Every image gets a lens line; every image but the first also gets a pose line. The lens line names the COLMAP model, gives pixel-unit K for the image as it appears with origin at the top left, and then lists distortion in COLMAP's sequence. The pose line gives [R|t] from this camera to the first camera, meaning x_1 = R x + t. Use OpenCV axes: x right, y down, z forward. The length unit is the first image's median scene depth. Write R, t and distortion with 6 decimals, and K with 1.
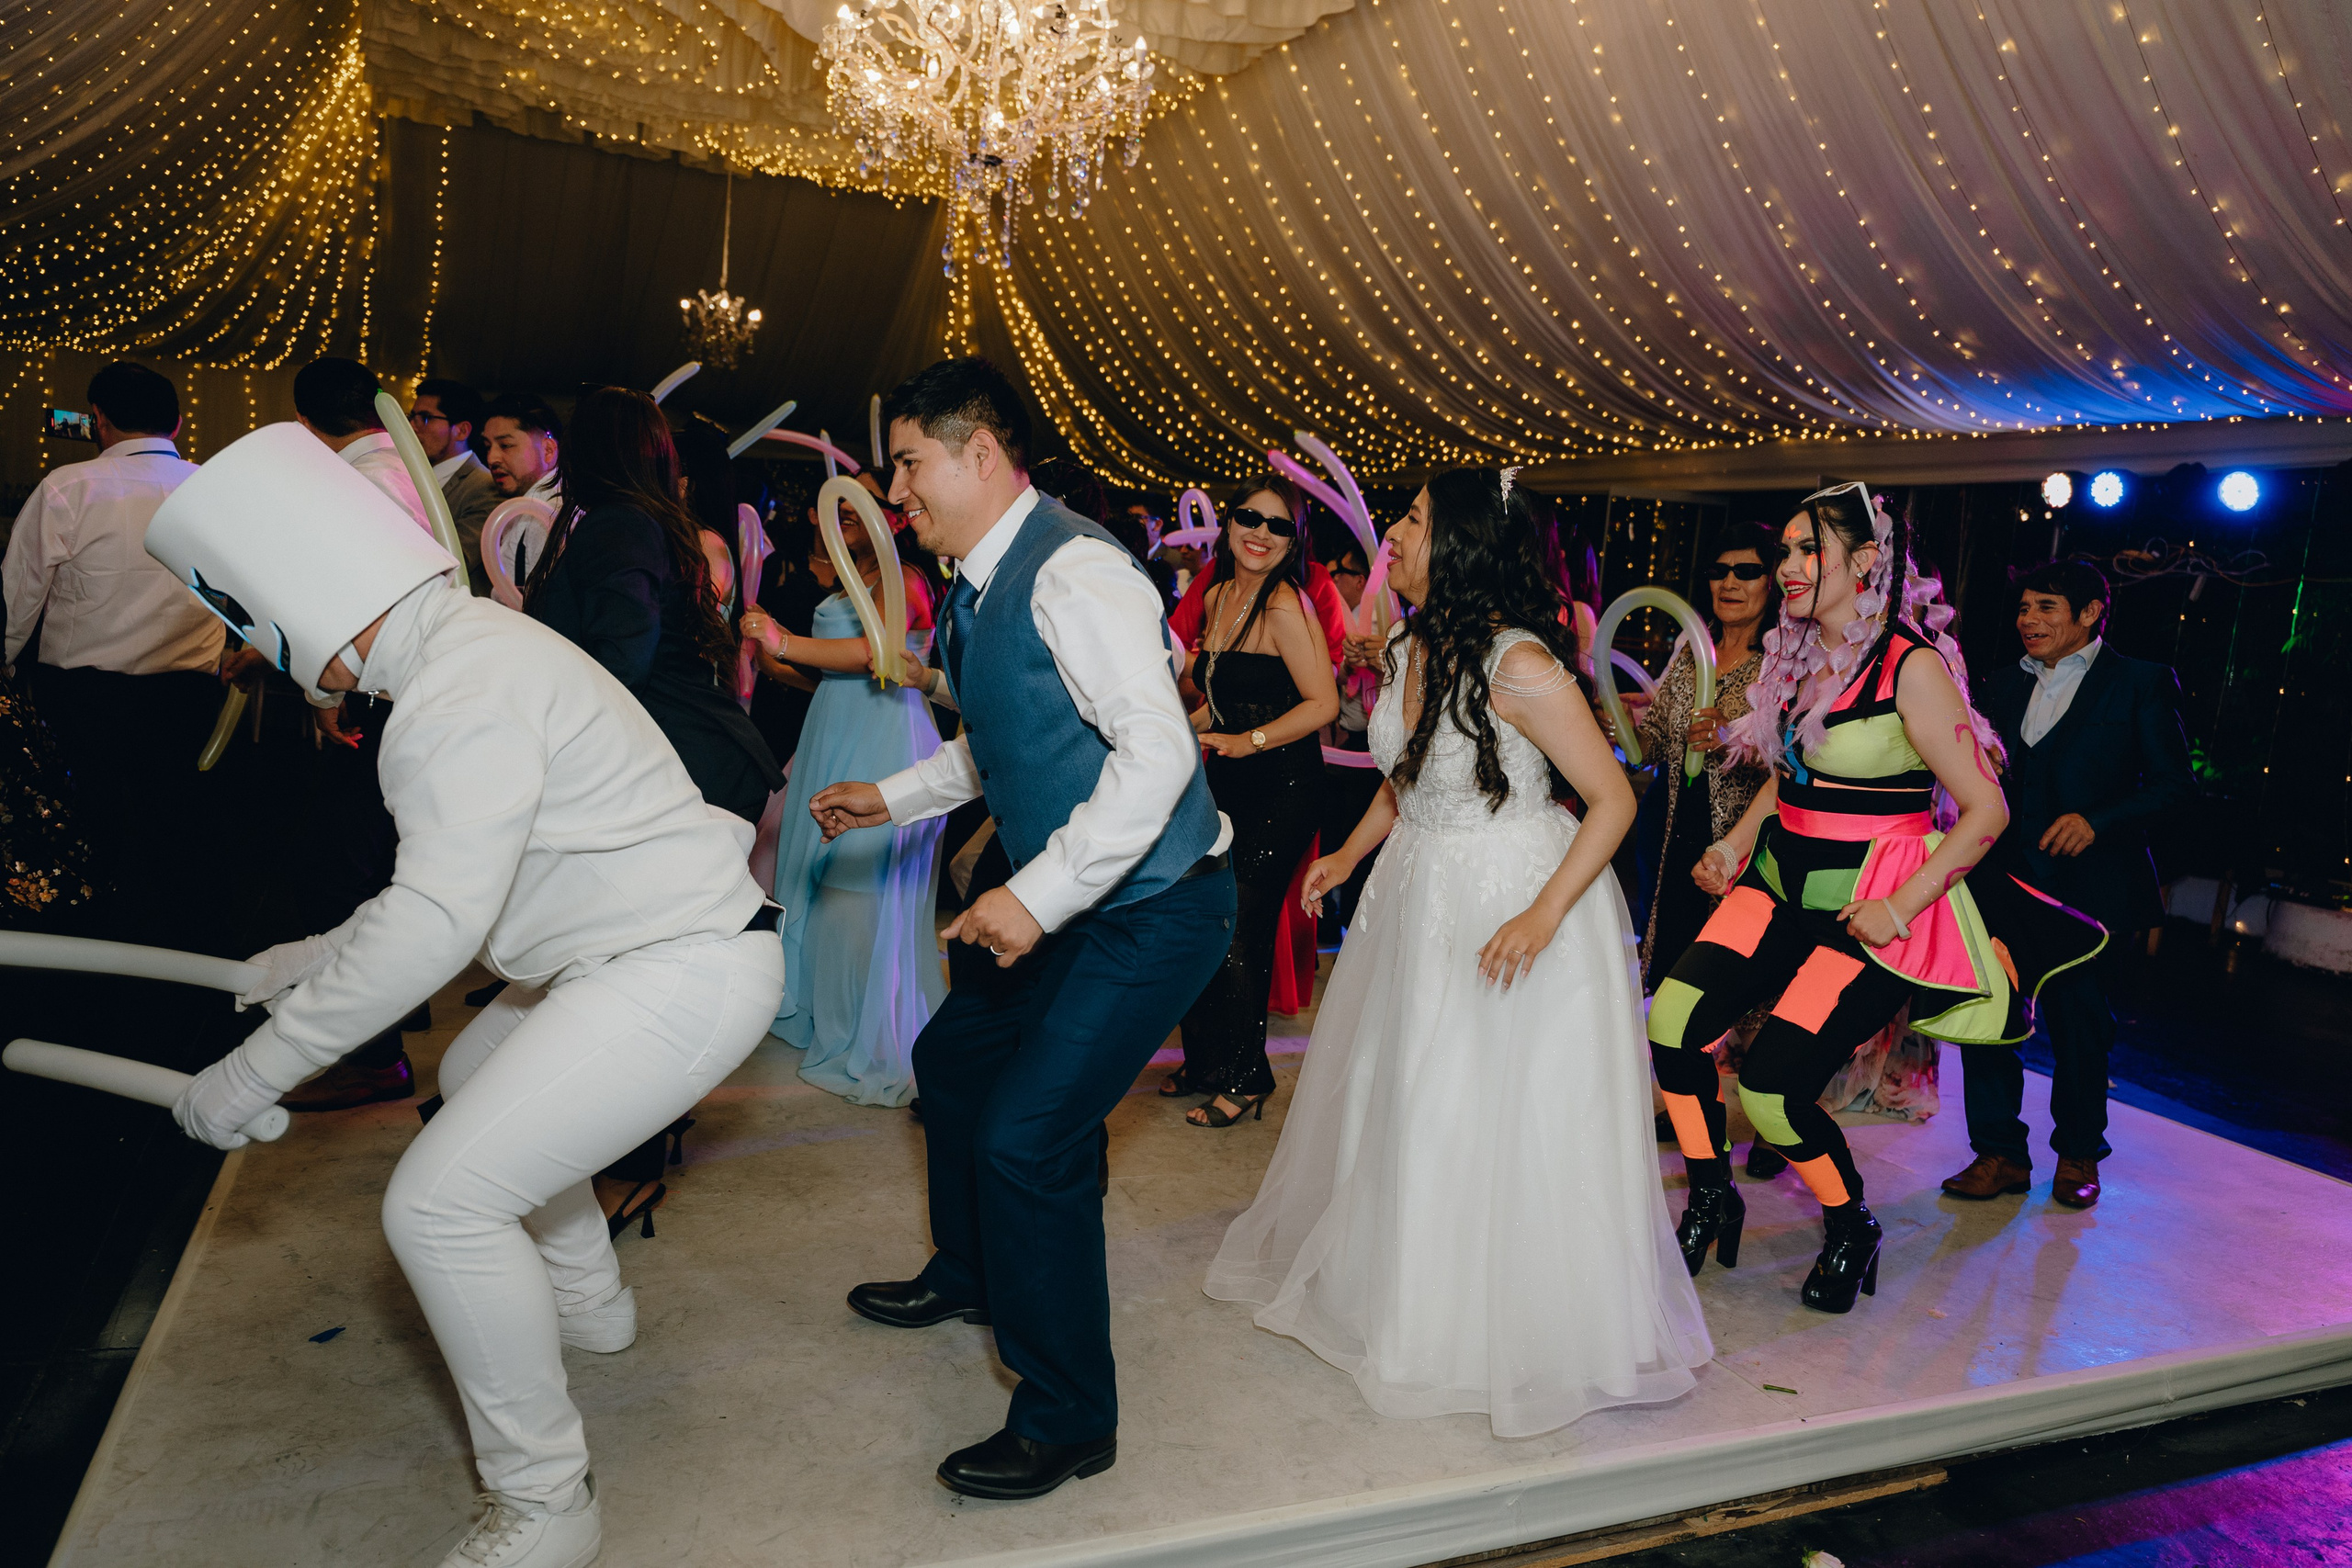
lens RADIAL K [[1656.6, 0, 1215.0], [0, 1656.6, 799.2], [0, 0, 1]] dist [0.004390, -0.011270]
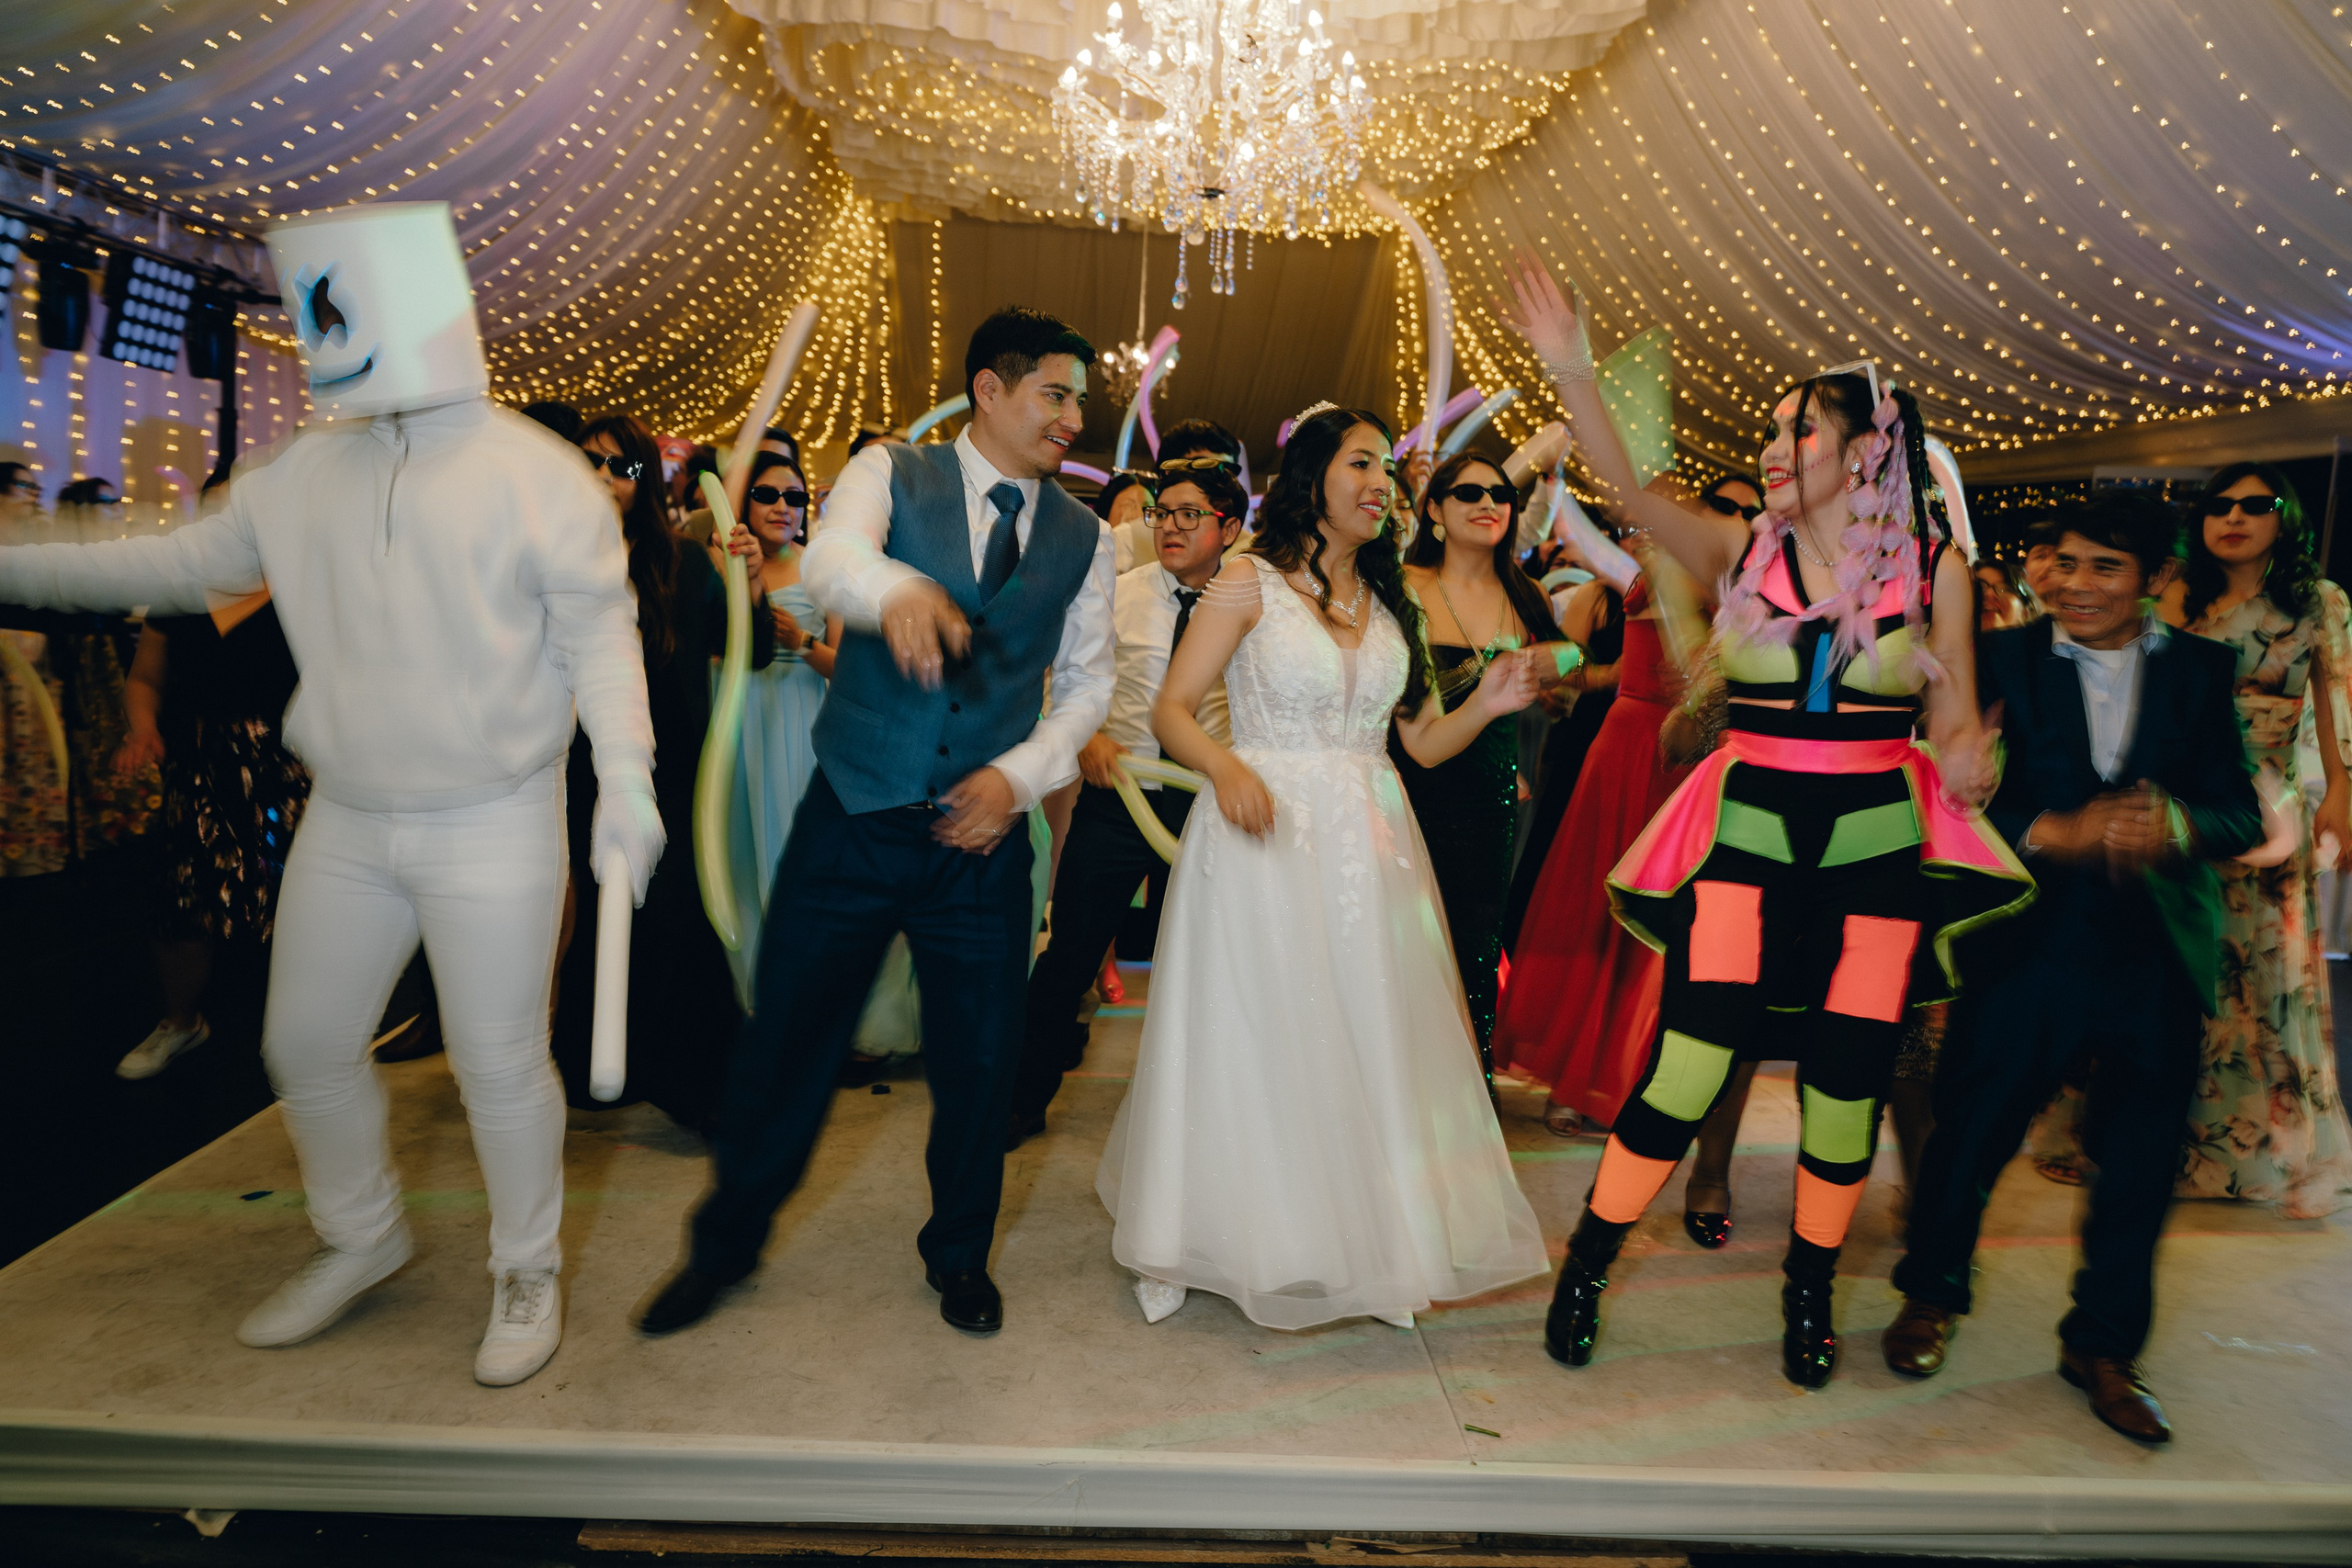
lens RADIAL K [[1673.4, 0, 1176.0], [0, 1673.4, 784.0], [0, 0, 1]] dist [-0.000012, -0.011076]
pose [[0.921853, 0.005269, -0.387504, 0.148141], [-0.017636, 0.999442, -0.028367, 0.008993], [0.387138, 0.032985, 0.921431, 0.022562]]
